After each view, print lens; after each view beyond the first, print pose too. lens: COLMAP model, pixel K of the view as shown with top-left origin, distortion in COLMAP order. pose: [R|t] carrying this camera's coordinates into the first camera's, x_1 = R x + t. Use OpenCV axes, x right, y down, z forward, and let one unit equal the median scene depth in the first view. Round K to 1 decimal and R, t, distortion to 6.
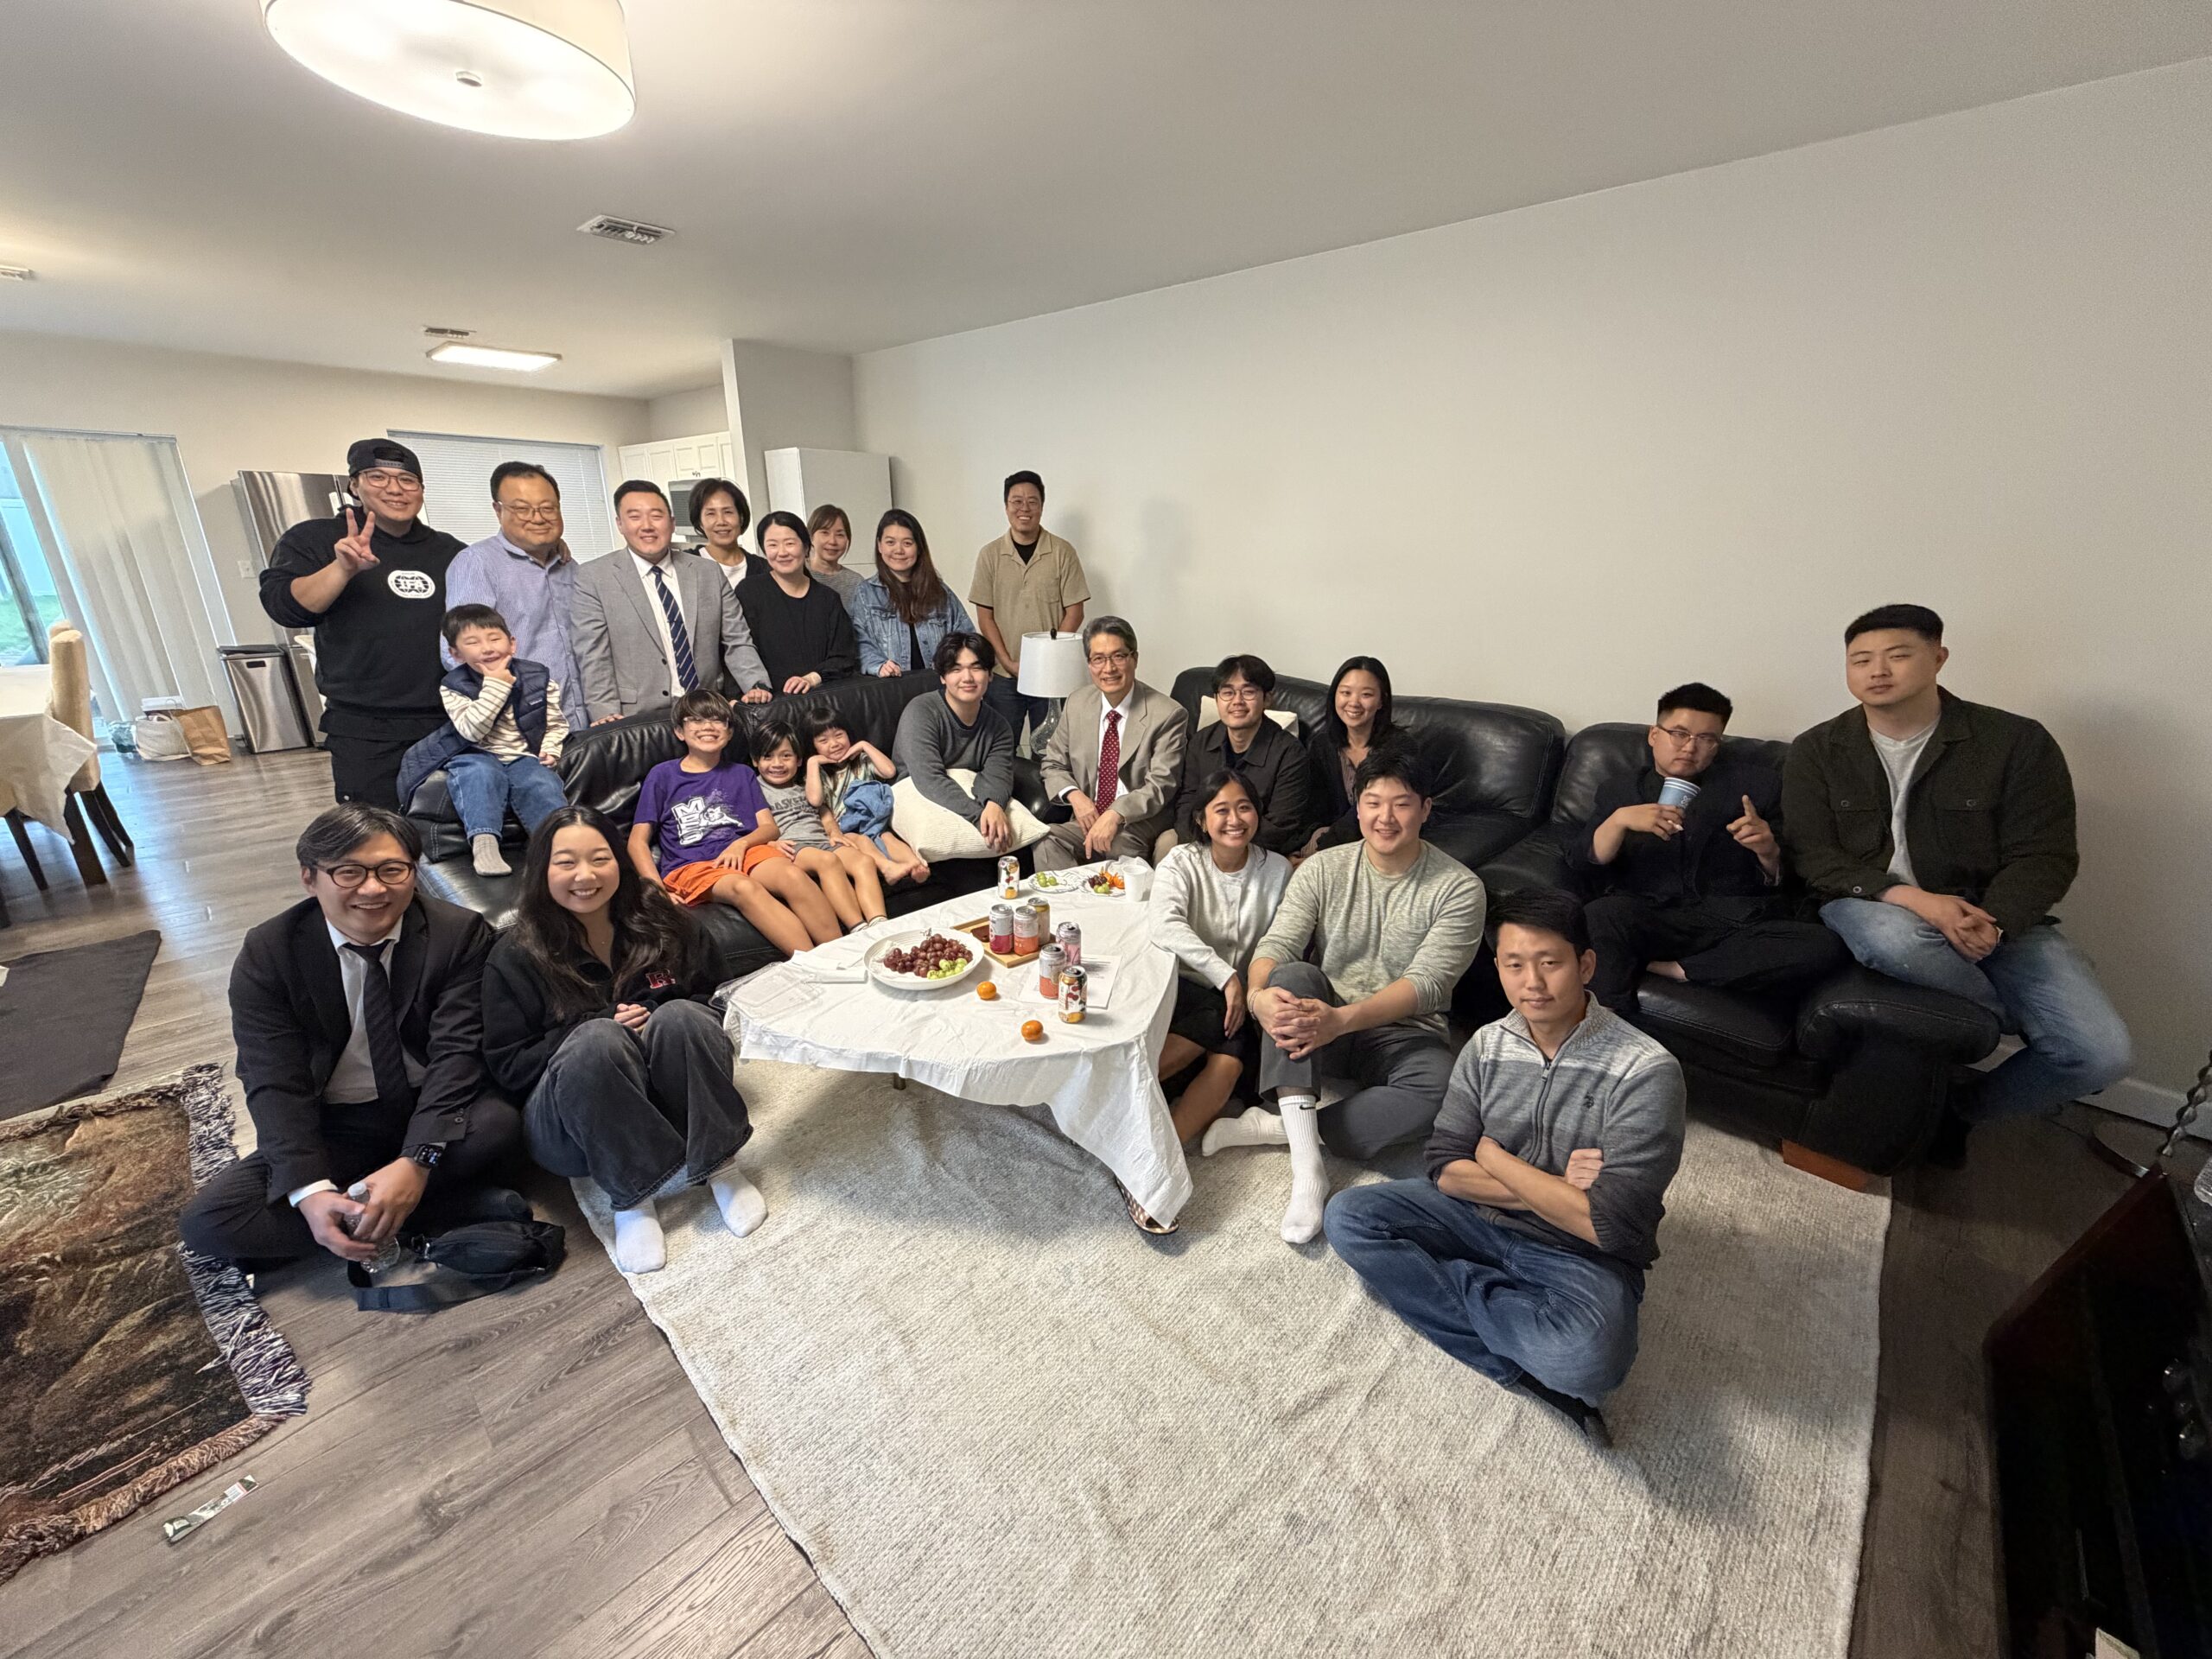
lens RADIAL K [[883.0, 0, 1112.2], [0, 883.0, 834.9], [0, 0, 1]] dist [-0.001103, 0.000760]
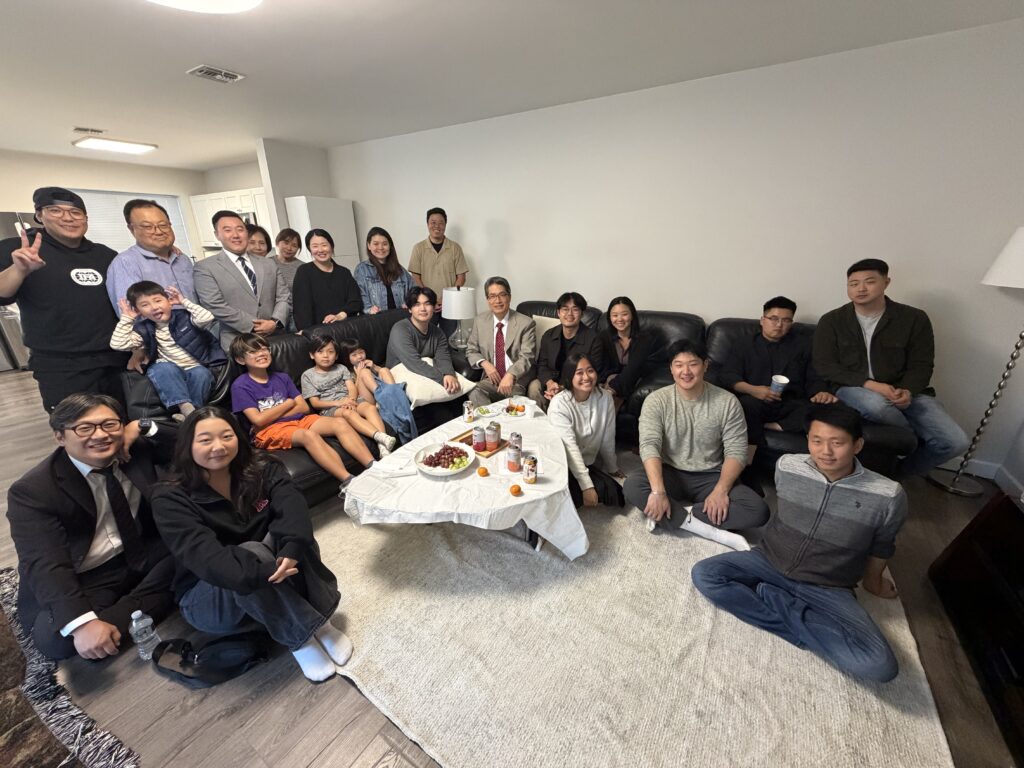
lens RADIAL K [[408.7, 0, 510.8], [0, 408.7, 385.5], [0, 0, 1]] dist [-0.001103, 0.000760]
pose [[0.982677, -0.081303, 0.166540, -0.201777], [0.077858, 0.996596, 0.027118, -0.032479], [-0.168178, -0.013682, 0.985662, 0.085966]]
